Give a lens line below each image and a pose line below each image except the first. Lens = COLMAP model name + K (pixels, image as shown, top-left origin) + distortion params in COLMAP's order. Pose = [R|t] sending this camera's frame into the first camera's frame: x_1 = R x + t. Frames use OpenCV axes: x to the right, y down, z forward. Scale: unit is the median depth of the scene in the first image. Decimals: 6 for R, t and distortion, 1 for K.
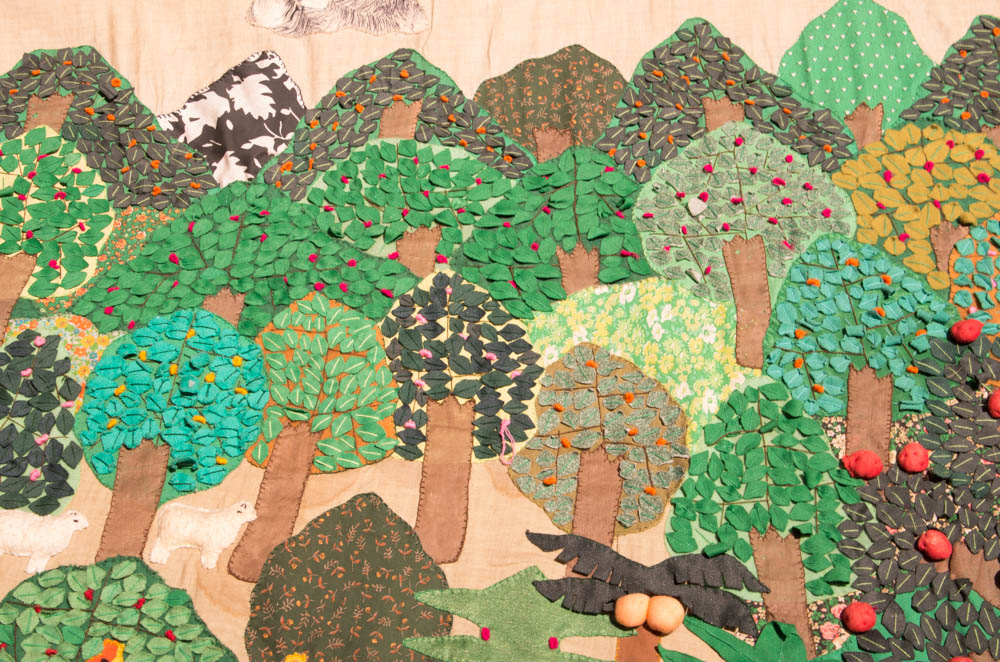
lens RADIAL K [[1823.4, 0, 500.7], [0, 1823.4, 331.6], [0, 0, 1]] dist [0.001611, 0.000000]
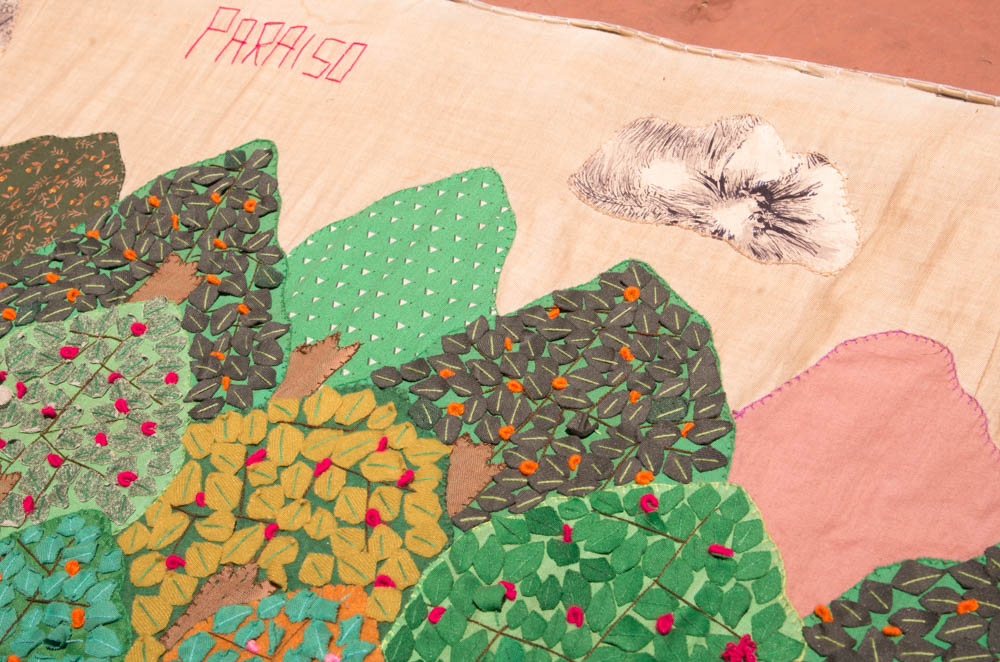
lens RADIAL K [[1823.4, 0, 499.8], [0, 1823.4, 330.2], [0, 0, 1]] dist [0.001611, 0.000000]
pose [[0.805869, 0.296907, -0.512271, 0.533122], [-0.346897, 0.937901, -0.002116, -0.142760], [0.479831, 0.179410, 0.858821, 0.531203]]
